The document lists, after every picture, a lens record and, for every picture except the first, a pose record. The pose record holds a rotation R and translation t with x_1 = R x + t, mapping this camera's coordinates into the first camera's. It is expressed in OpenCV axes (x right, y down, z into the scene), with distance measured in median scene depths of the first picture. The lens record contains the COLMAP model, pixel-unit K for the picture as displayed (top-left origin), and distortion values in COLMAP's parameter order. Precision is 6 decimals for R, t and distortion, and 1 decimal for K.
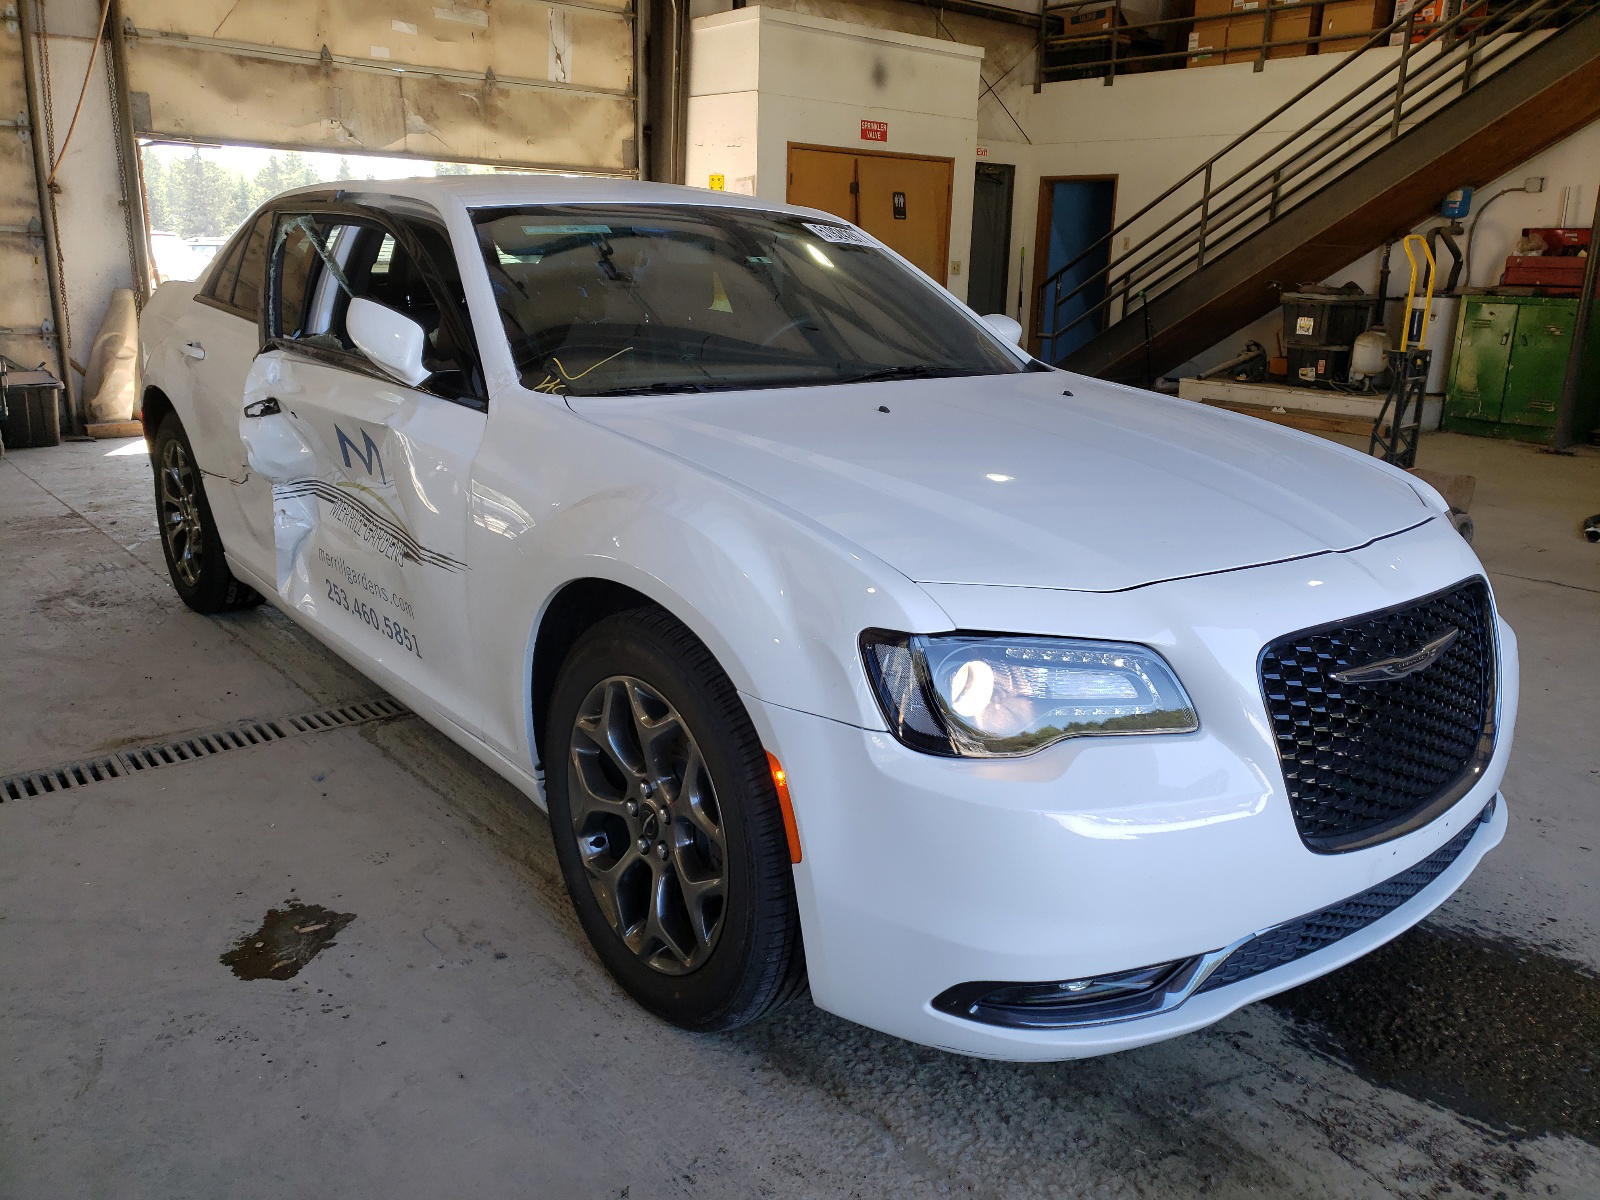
lens RADIAL K [[1248.9, 0, 812.7], [0, 1248.9, 595.3], [0, 0, 1]] dist [0.014218, 0.005772]
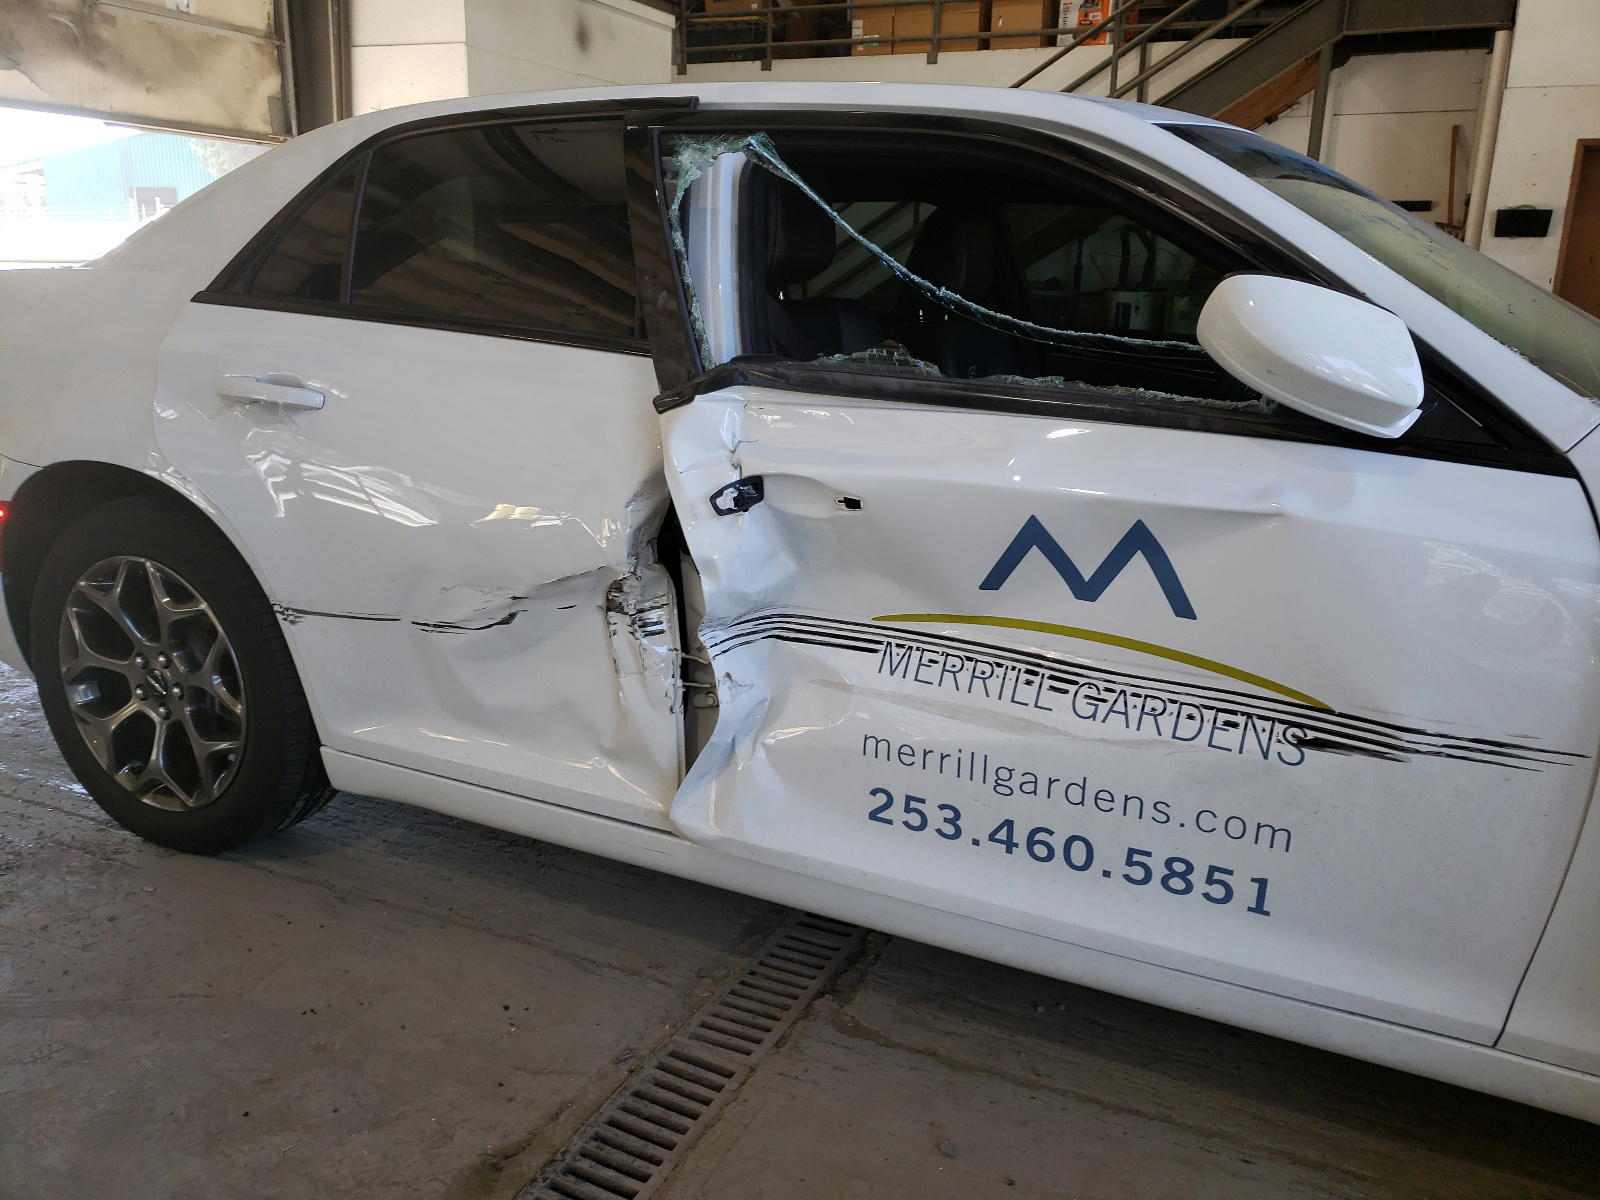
lens RADIAL K [[1248.9, 0, 796.2], [0, 1248.9, 611.9], [0, 0, 1]] dist [0.014218, 0.005772]
pose [[0.901586, -0.118503, 0.416053, -0.217443], [0.114794, 0.992807, 0.034020, -0.038901], [-0.417091, 0.017088, 0.908704, 0.170764]]
